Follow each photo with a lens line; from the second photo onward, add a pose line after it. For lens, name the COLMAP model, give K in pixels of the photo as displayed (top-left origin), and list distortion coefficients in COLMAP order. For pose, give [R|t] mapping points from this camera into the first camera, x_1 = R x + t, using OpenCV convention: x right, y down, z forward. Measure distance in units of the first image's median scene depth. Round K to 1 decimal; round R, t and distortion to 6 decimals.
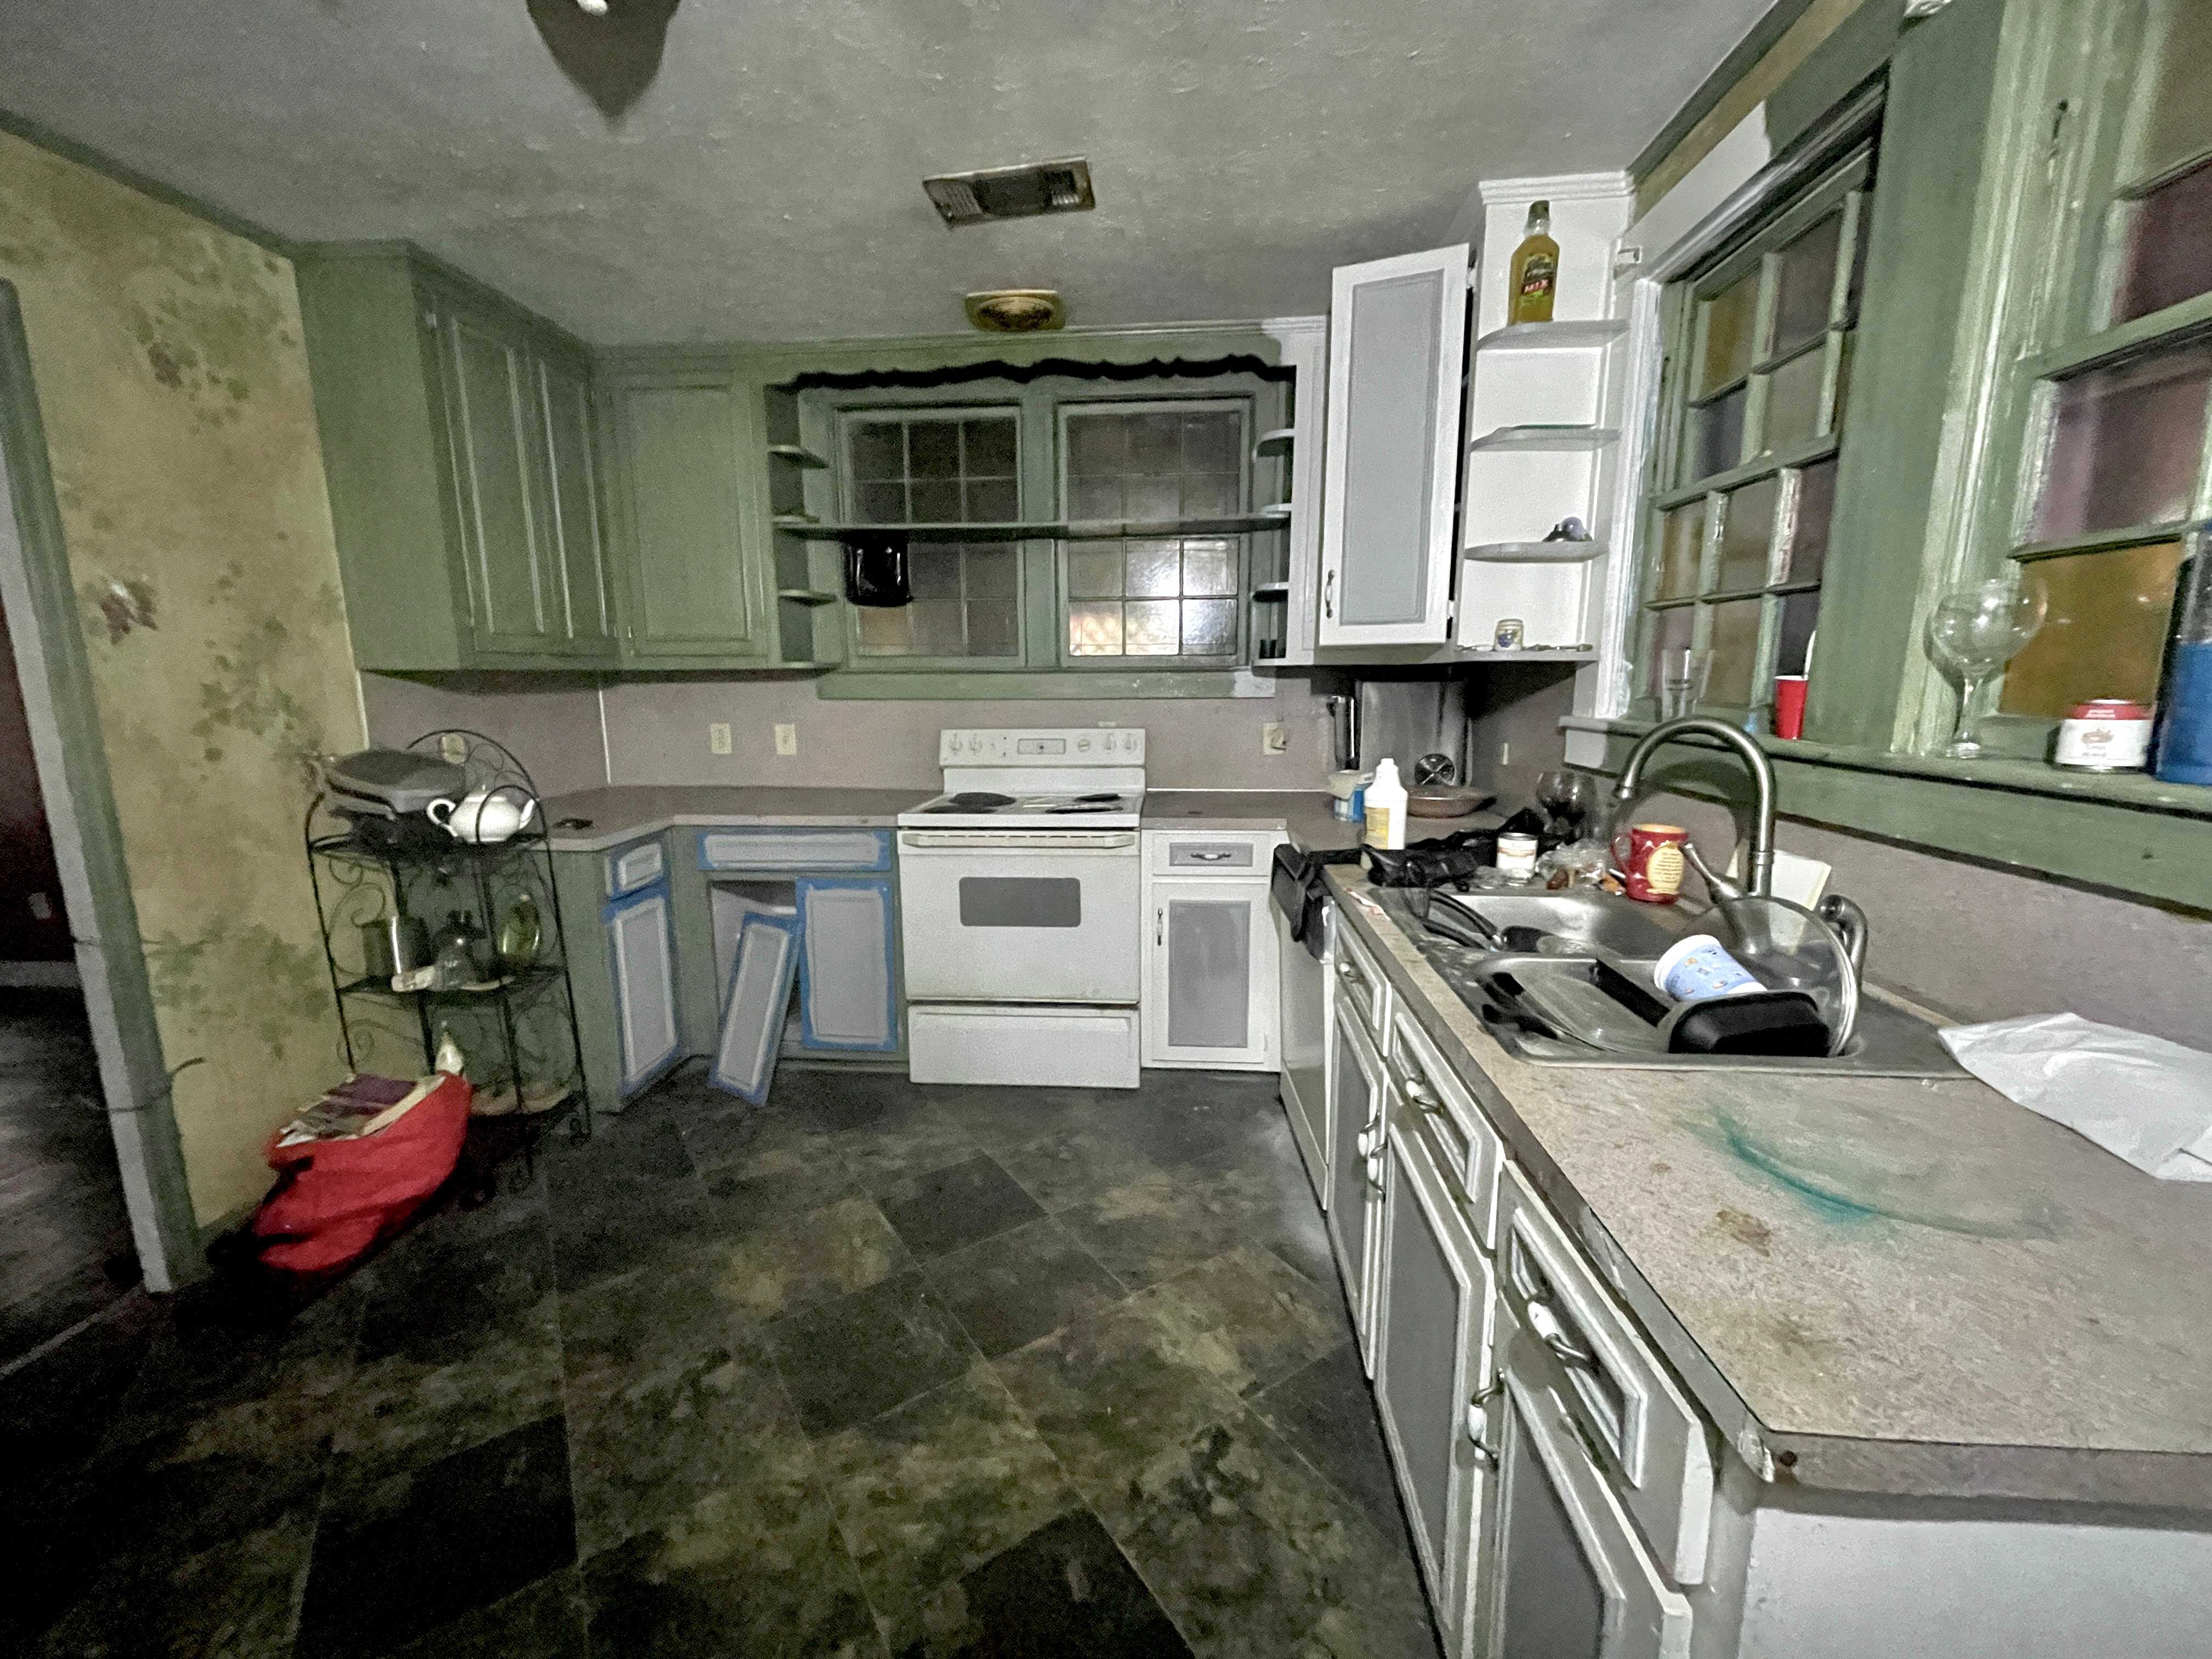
lens RADIAL K [[886.0, 0, 1107.4], [0, 886.0, 826.3], [0, 0, 1]] dist [0.000228, 0.000227]
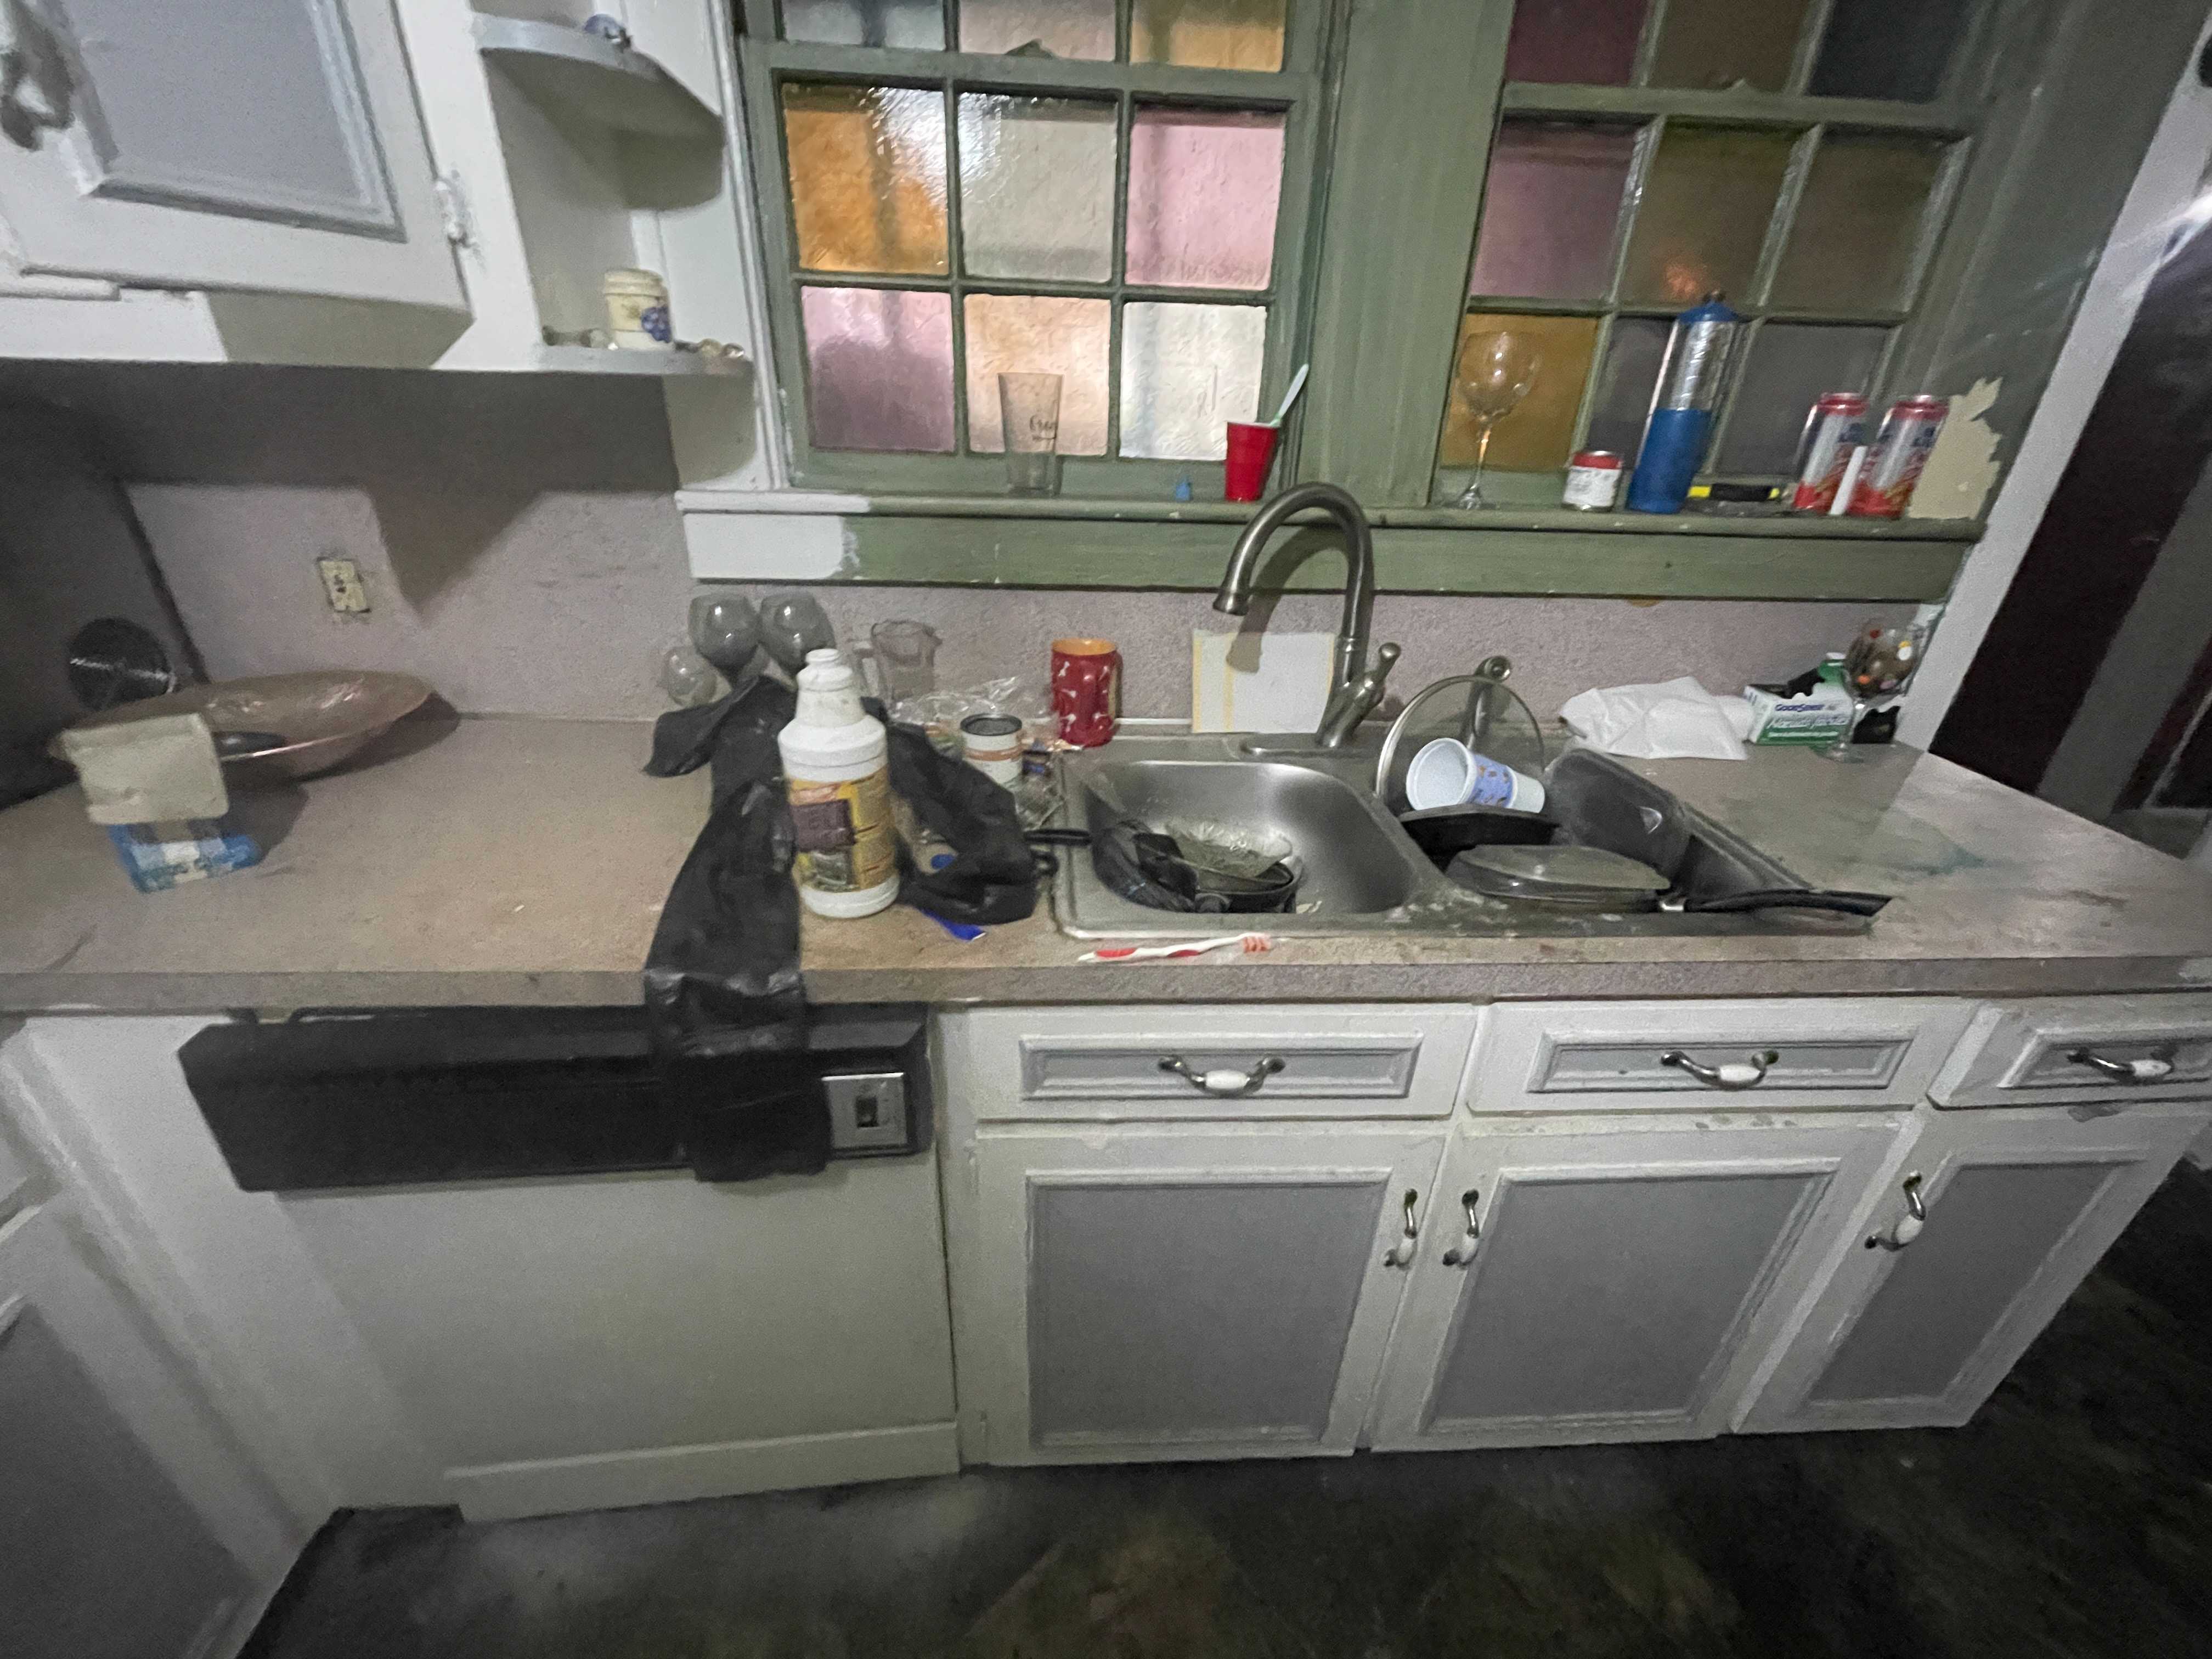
lens RADIAL K [[886.0, 0, 1100.9], [0, 886.0, 832.2], [0, 0, 1]] dist [0.000228, 0.000227]
pose [[-0.135724, -0.436847, 0.889238, -0.180300], [0.141728, 0.879751, 0.453819, -0.351336], [-0.980557, 0.187624, -0.057490, 1.919833]]
